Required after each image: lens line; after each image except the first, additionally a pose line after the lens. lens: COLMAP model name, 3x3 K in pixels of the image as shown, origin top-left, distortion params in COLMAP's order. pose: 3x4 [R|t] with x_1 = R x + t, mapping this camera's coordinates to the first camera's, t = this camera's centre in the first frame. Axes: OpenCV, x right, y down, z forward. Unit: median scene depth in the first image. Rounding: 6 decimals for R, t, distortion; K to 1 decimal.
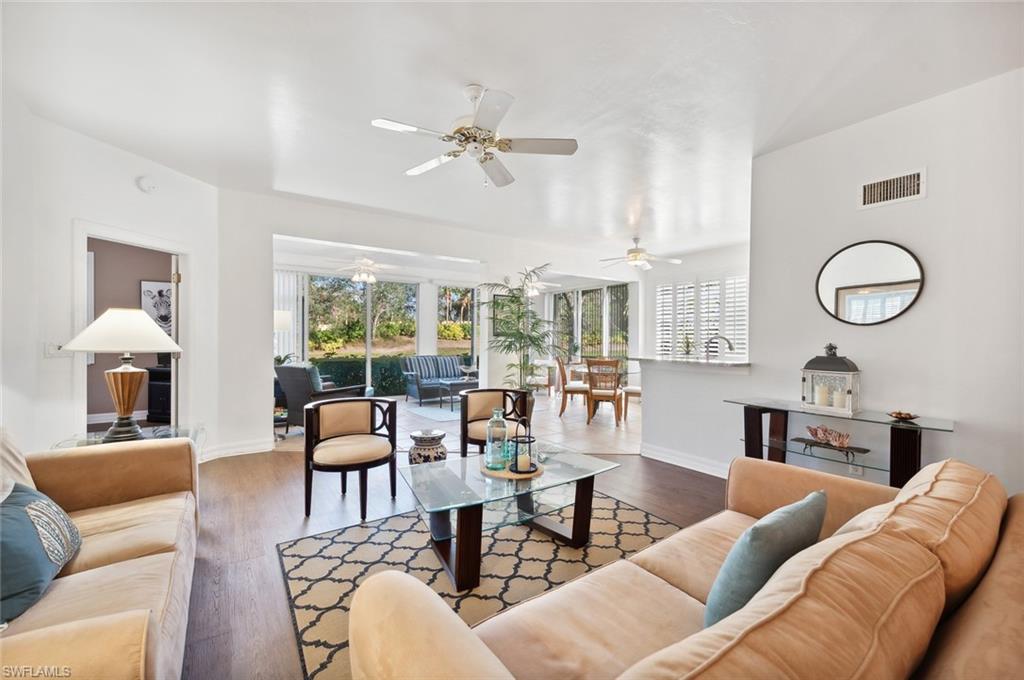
lens RADIAL K [[410.6, 0, 504.1], [0, 410.6, 343.2], [0, 0, 1]] dist [0.001449, -0.000315]
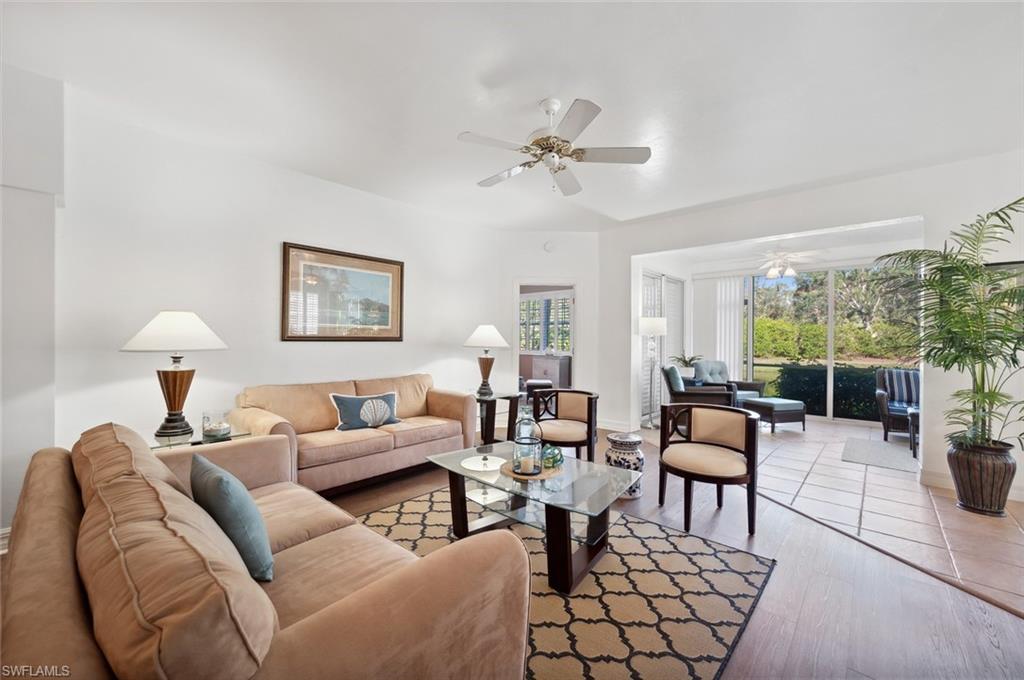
lens RADIAL K [[410.6, 0, 506.2], [0, 410.6, 337.7], [0, 0, 1]] dist [0.001449, -0.000315]
pose [[0.234623, -0.007370, -0.972058, 0.325916], [-0.018273, 0.999761, -0.011991, -0.002707], [0.971915, 0.020575, 0.234433, 0.229895]]
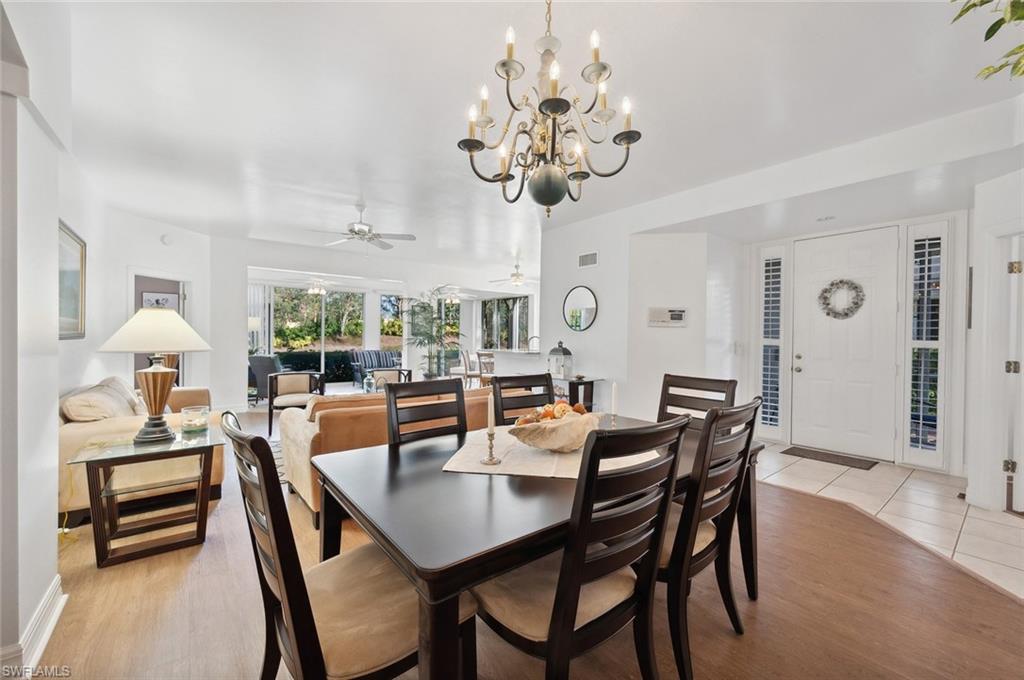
lens RADIAL K [[410.6, 0, 505.4], [0, 410.6, 340.9], [0, 0, 1]] dist [0.001449, -0.000315]
pose [[0.997999, 0.002591, 0.063184, 0.168175], [-0.002531, 0.999996, -0.001031, 0.001647], [-0.063186, 0.000869, 0.998001, -0.333039]]
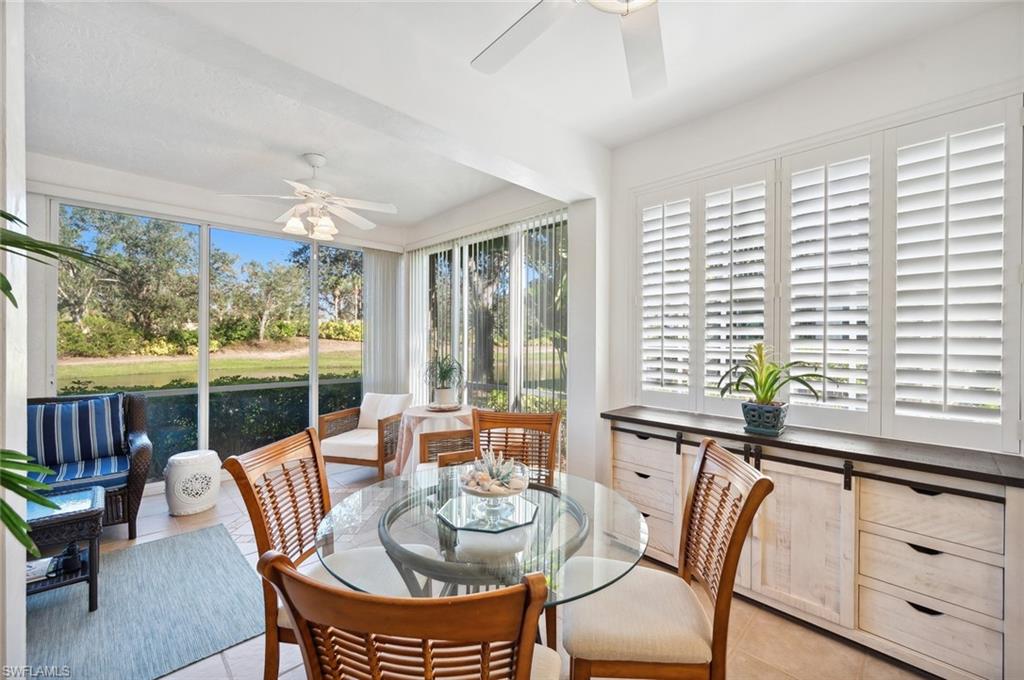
lens RADIAL K [[410.6, 0, 506.6], [0, 410.6, 341.5], [0, 0, 1]] dist [0.001449, -0.000315]
pose [[0.984544, -0.002050, 0.175125, 0.190324], [0.003227, 0.999974, -0.006438, -0.016492], [-0.175108, 0.006904, 0.984525, 0.695652]]
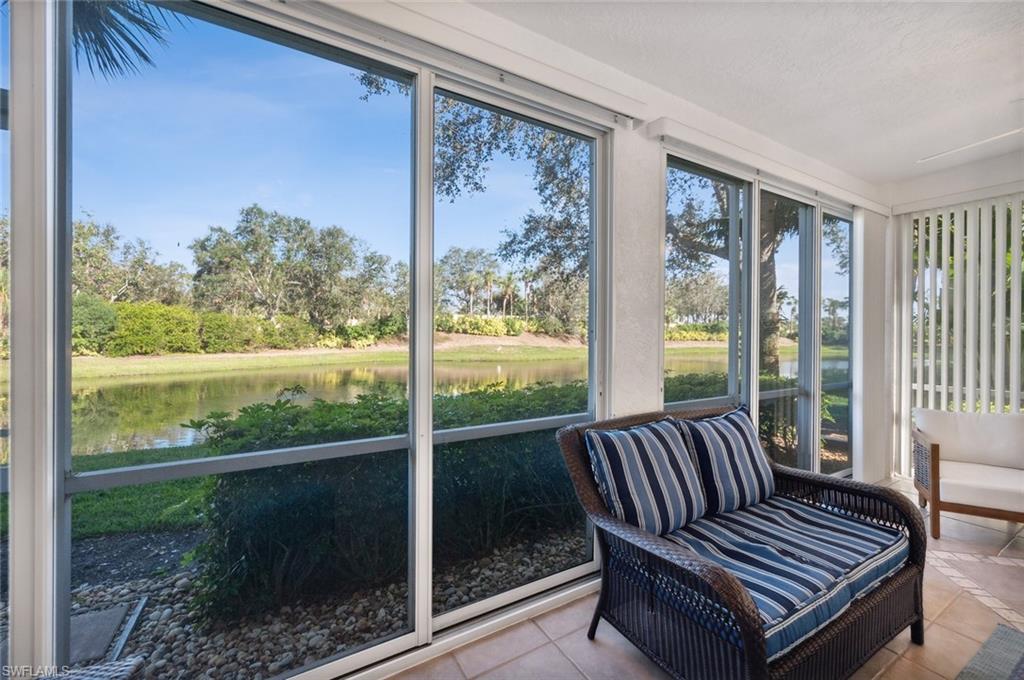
lens RADIAL K [[410.6, 0, 510.4], [0, 410.6, 335.4], [0, 0, 1]] dist [0.001449, -0.000315]
pose [[0.998154, -0.001791, -0.060710, -0.299089], [0.001313, 0.999968, -0.007912, -0.019550], [0.060722, 0.007817, 0.998124, 0.878810]]
